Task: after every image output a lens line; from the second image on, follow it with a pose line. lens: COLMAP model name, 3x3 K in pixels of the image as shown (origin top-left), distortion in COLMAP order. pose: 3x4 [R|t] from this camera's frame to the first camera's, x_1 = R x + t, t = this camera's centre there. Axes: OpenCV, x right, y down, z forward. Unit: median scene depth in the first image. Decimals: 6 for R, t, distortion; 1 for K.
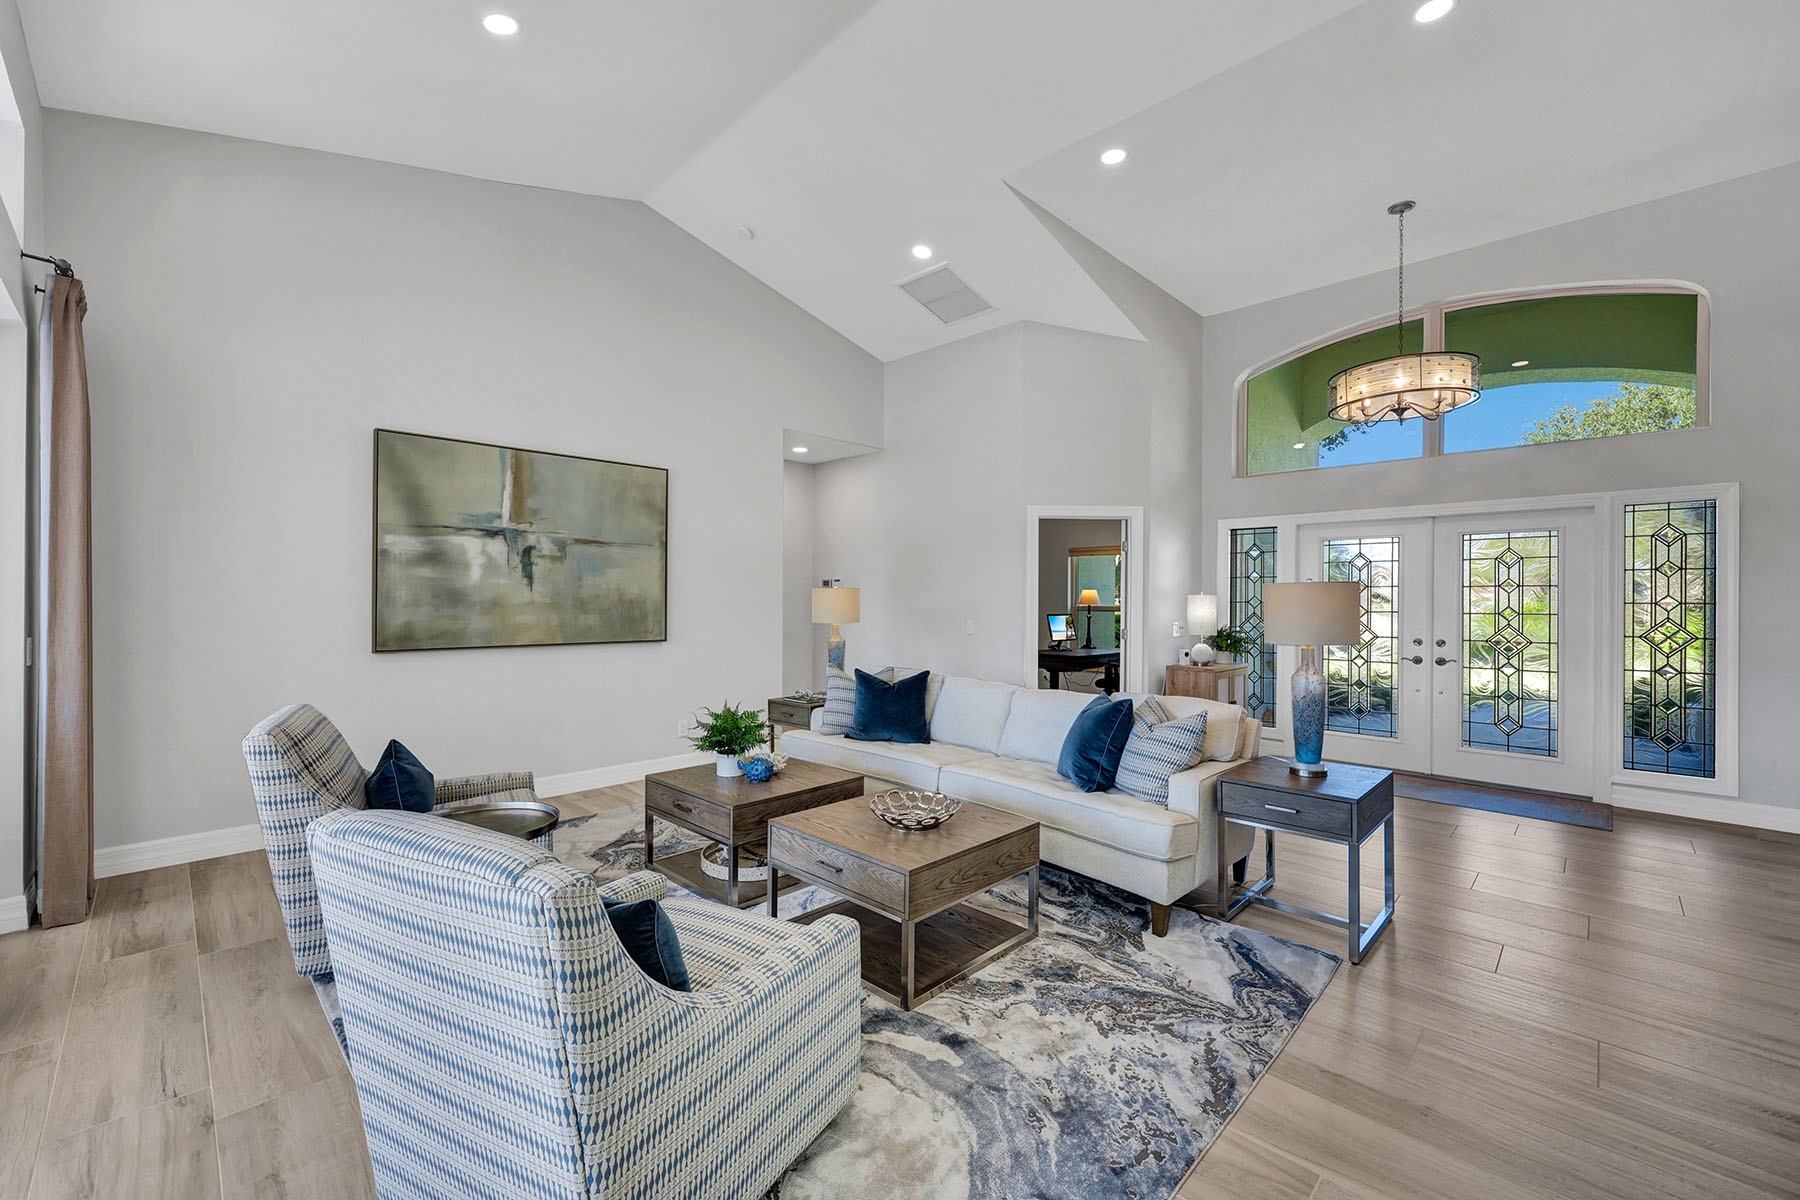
lens RADIAL K [[725.9, 0, 896.7], [0, 725.9, 598.2], [0, 0, 1]] dist [-0.001742, 0.000611]
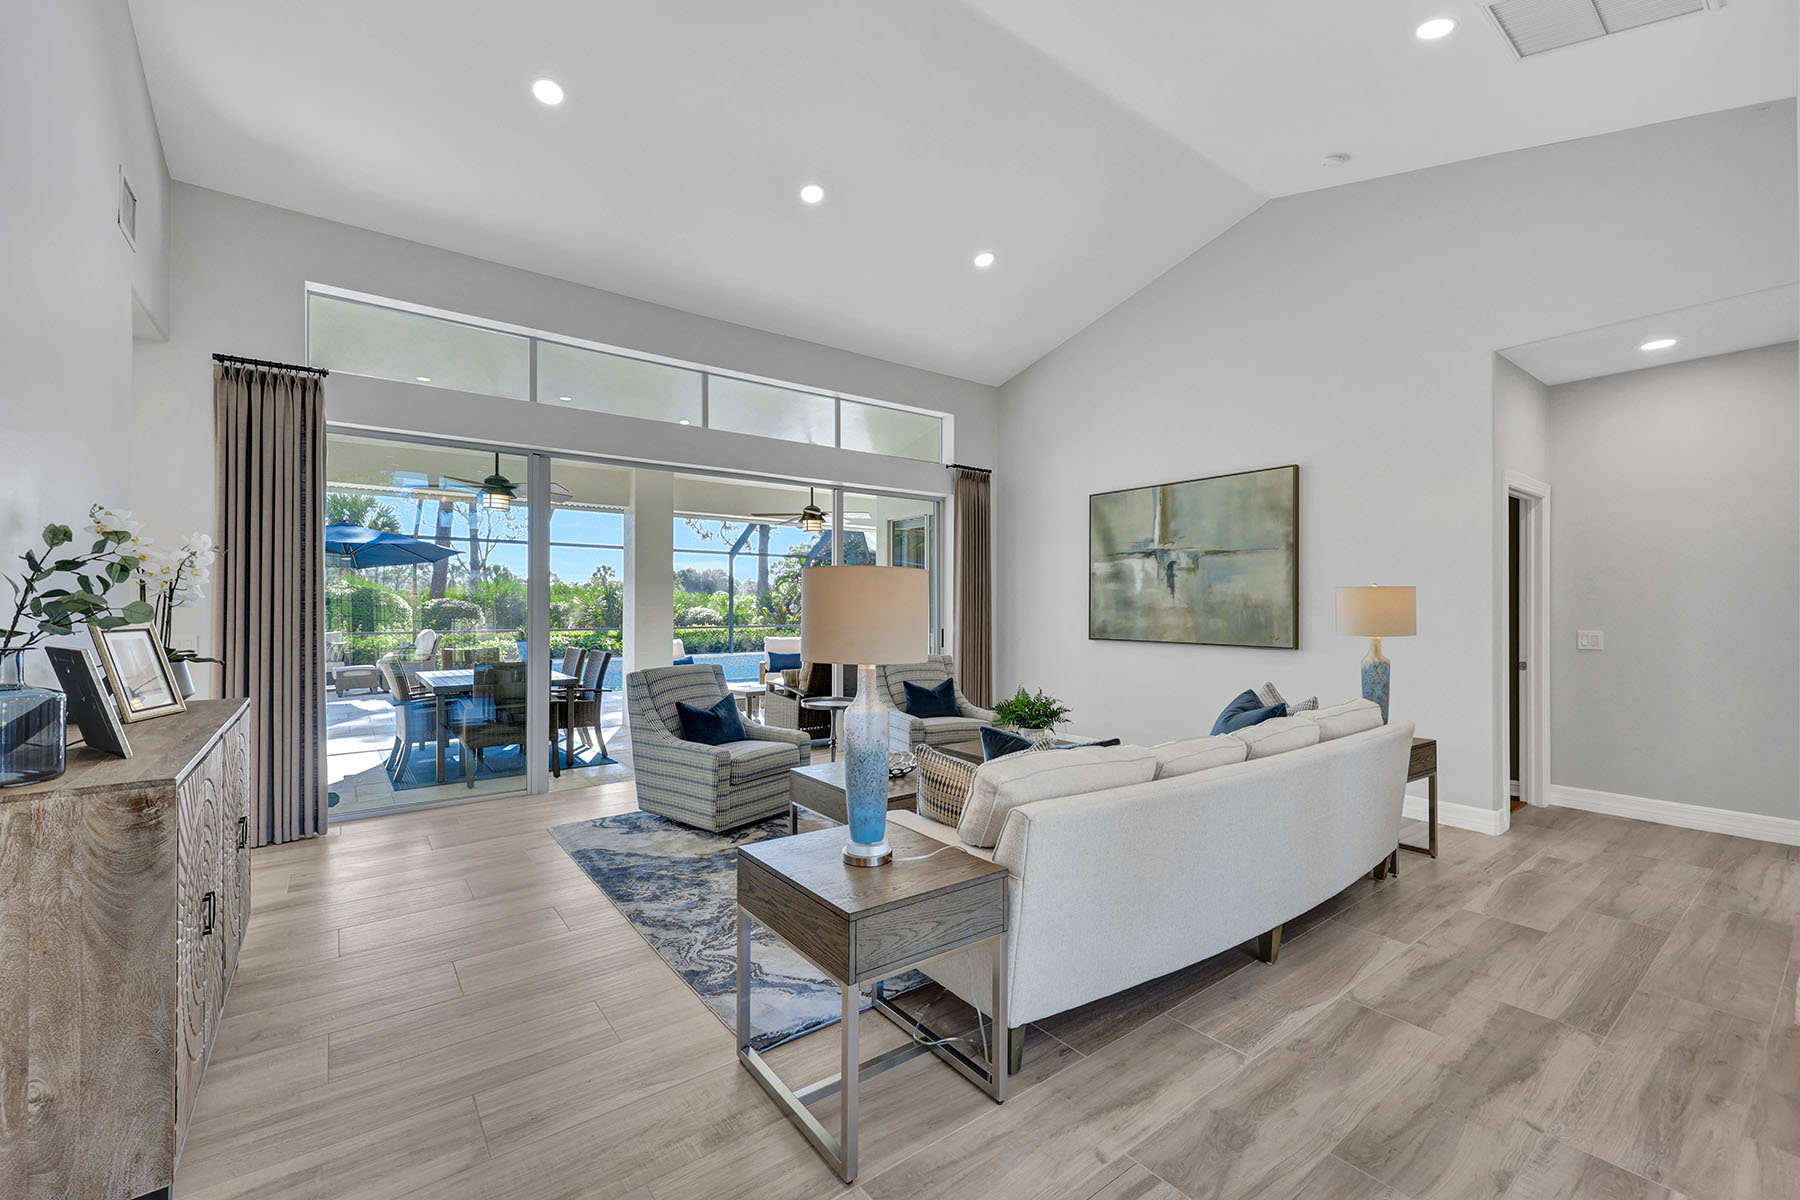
lens RADIAL K [[725.9, 0, 894.0], [0, 725.9, 604.8], [0, 0, 1]] dist [-0.001742, 0.000611]
pose [[-0.134406, -0.007158, -0.990901, 0.778087], [-0.001807, 0.999974, -0.006978, 0.010905], [0.990925, 0.000853, -0.134415, 0.707673]]
